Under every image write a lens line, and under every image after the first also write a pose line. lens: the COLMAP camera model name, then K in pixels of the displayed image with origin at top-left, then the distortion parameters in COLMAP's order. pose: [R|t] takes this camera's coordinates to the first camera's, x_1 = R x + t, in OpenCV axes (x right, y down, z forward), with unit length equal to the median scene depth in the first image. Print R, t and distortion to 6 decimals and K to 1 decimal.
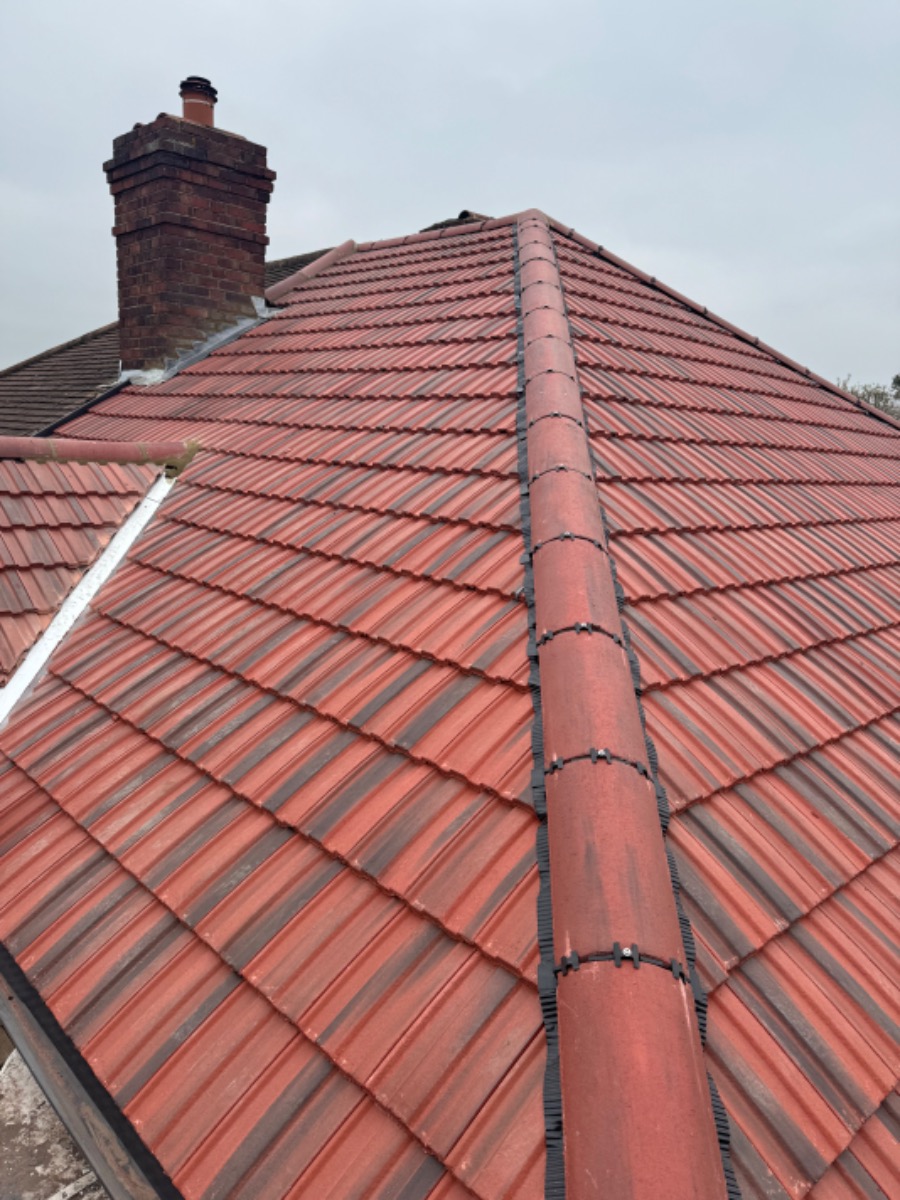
lens RADIAL K [[838.9, 0, 475.1], [0, 838.9, 595.2], [0, 0, 1]] dist [0.099837, -0.148403]
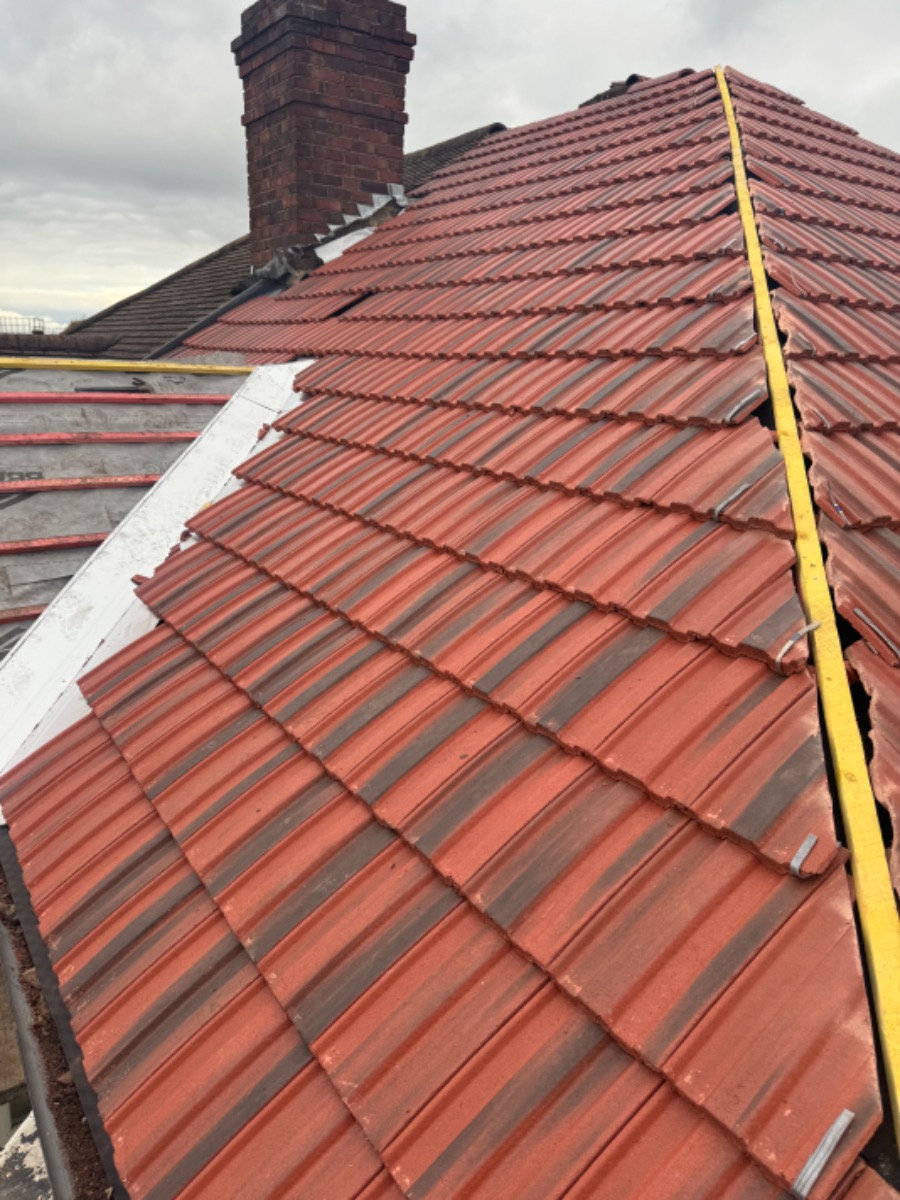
lens RADIAL K [[826.7, 0, 450.0], [0, 826.7, 600.0], [0, 0, 1]] dist [0.103834, -0.133940]
pose [[0.979395, 0.027452, -0.200081, -0.021096], [-0.010135, 0.996151, 0.087065, 0.010777], [0.201701, -0.083243, 0.975903, 0.223209]]
